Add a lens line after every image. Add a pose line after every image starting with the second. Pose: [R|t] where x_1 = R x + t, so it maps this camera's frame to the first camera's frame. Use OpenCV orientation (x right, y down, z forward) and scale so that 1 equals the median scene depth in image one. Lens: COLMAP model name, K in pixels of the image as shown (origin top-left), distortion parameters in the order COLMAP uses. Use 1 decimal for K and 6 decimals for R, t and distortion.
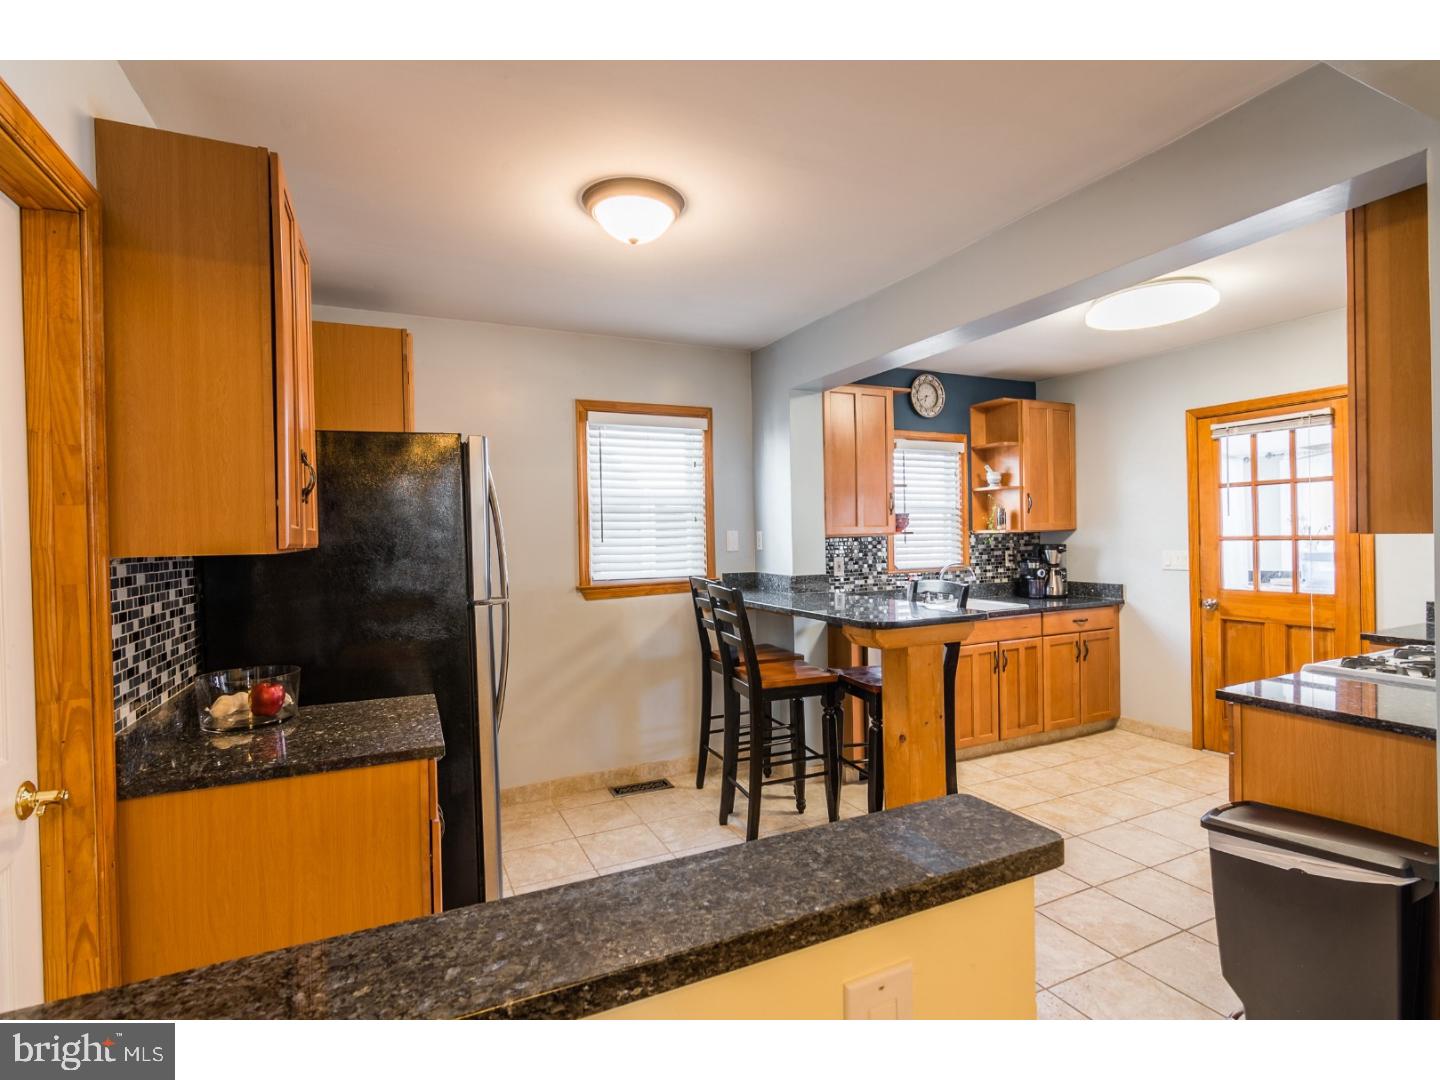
lens RADIAL K [[697.6, 0, 717.5], [0, 697.6, 540.3], [0, 0, 1]] dist [-0.002061, 0.001203]
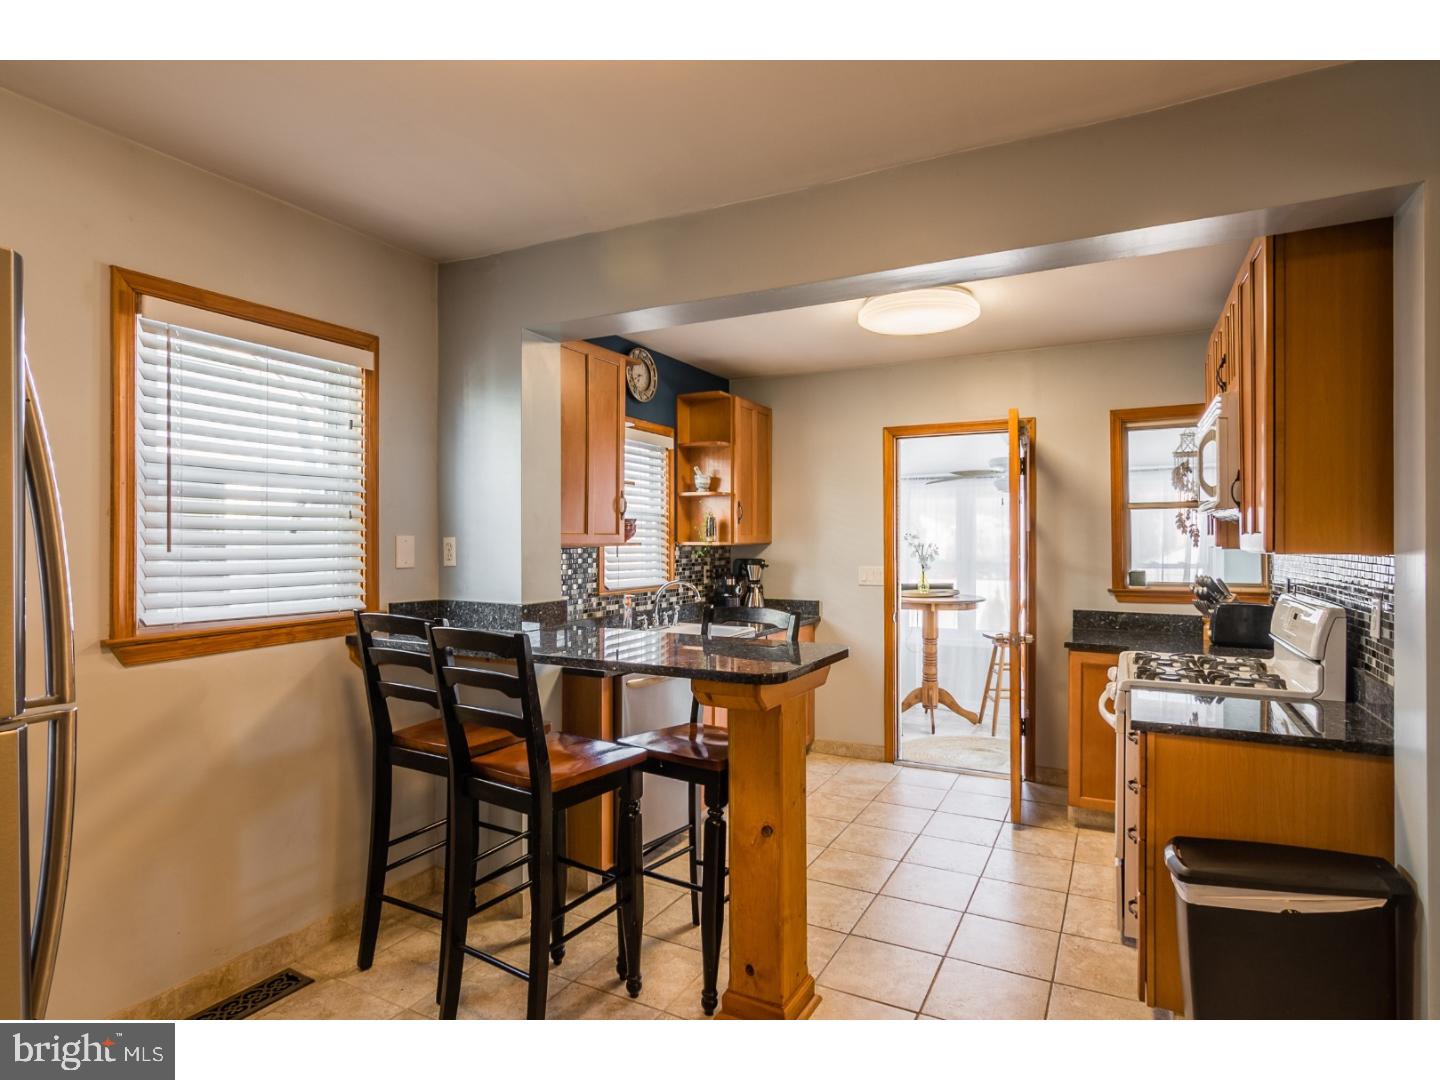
lens RADIAL K [[754.8, 0, 755.9], [0, 754.8, 543.5], [0, 0, 1]] dist [-0.000354, 0.000857]
pose [[0.784377, 0.017698, 0.620032, -0.146281], [-0.011419, 0.999835, -0.014094, -0.000544], [-0.620179, 0.003975, 0.784450, 0.248763]]
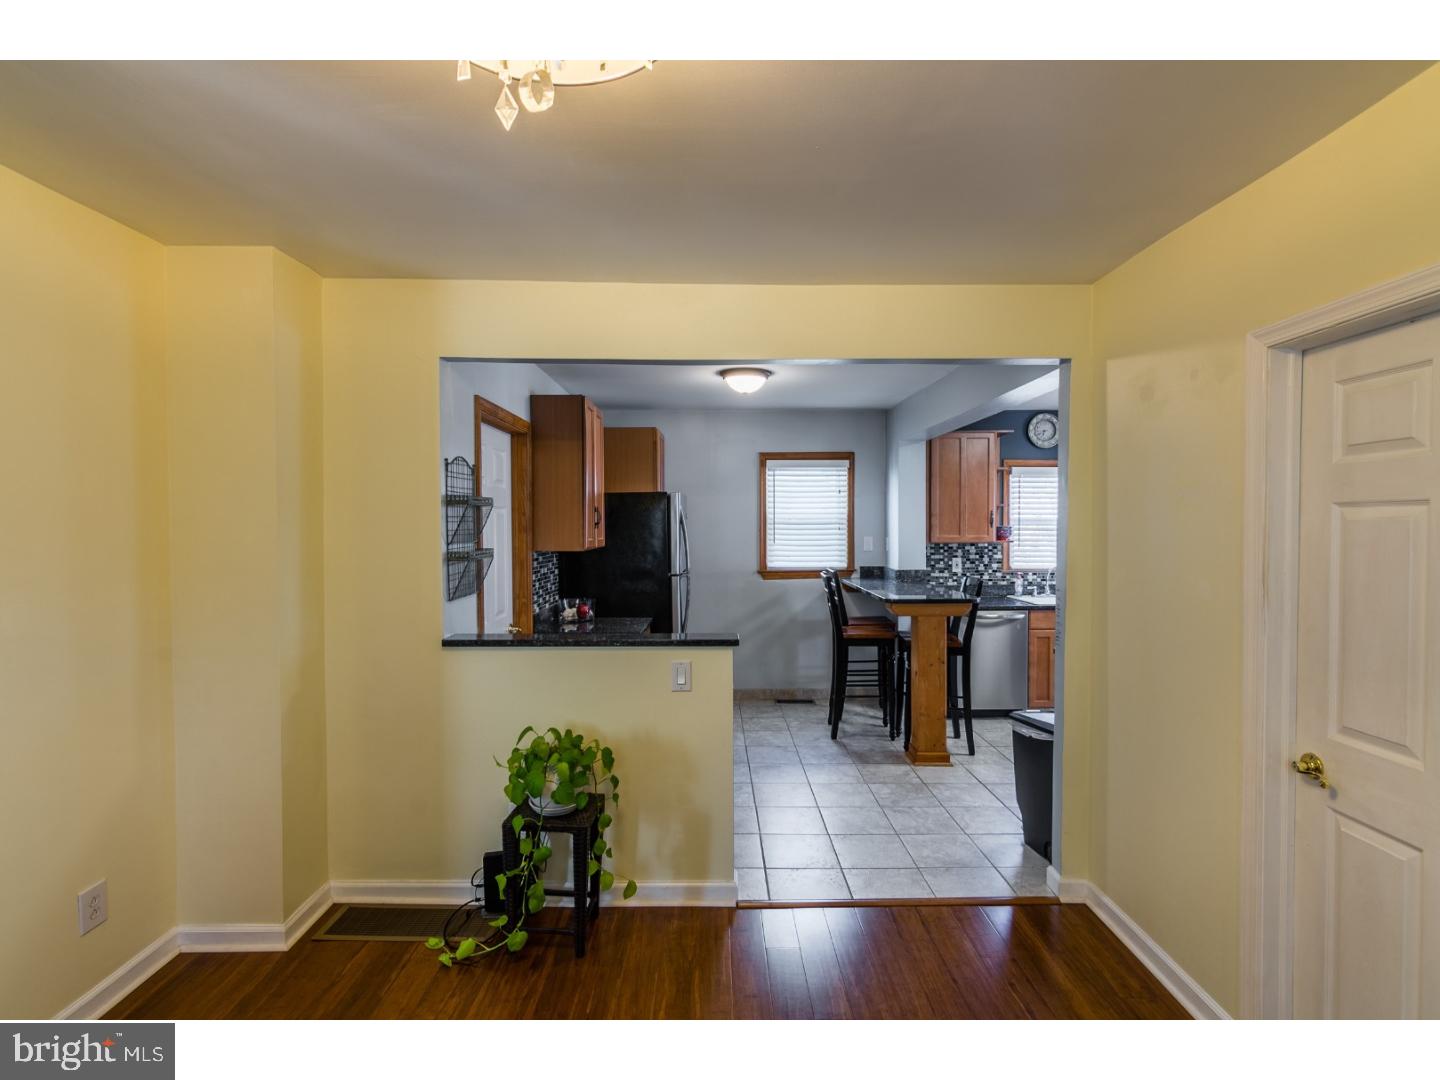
lens RADIAL K [[697.6, 0, 717.5], [0, 697.6, 540.3], [0, 0, 1]] dist [-0.002061, 0.001203]
pose [[0.905826, 0.026759, -0.422804, 0.328093], [-0.018787, 0.999559, 0.023010, -0.031823], [0.423233, -0.012900, 0.905929, -0.406975]]
